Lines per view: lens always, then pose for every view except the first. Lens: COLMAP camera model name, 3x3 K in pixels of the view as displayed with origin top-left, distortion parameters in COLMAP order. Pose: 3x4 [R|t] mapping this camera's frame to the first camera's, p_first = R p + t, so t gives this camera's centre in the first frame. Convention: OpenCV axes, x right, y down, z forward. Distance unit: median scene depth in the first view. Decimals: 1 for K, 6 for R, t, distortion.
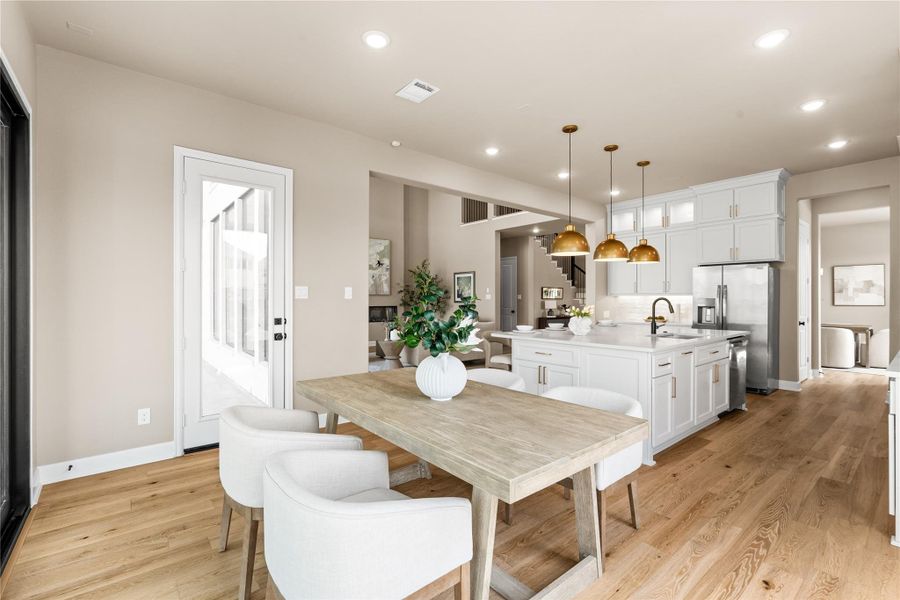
lens RADIAL K [[406.0, 0, 449.7], [0, 406.0, 300.6], [0, 0, 1]] dist [-0.005749, -0.000410]
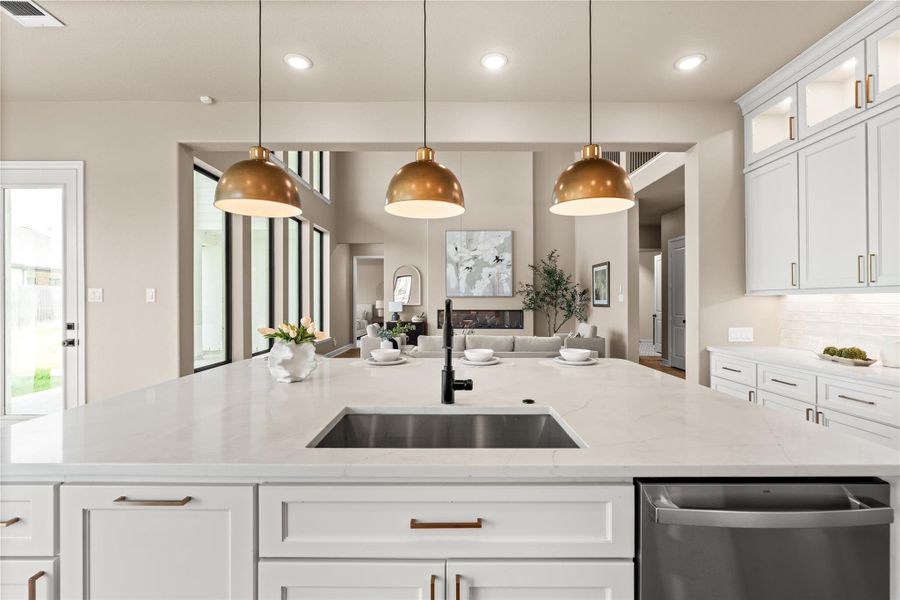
lens RADIAL K [[406.0, 0, 450.3], [0, 406.0, 299.2], [0, 0, 1]] dist [-0.005749, -0.000410]
pose [[0.767326, -0.004172, -0.641244, 0.289805], [-0.001644, 0.999963, -0.008473, -0.001541], [0.641256, 0.007556, 0.767290, 0.292226]]
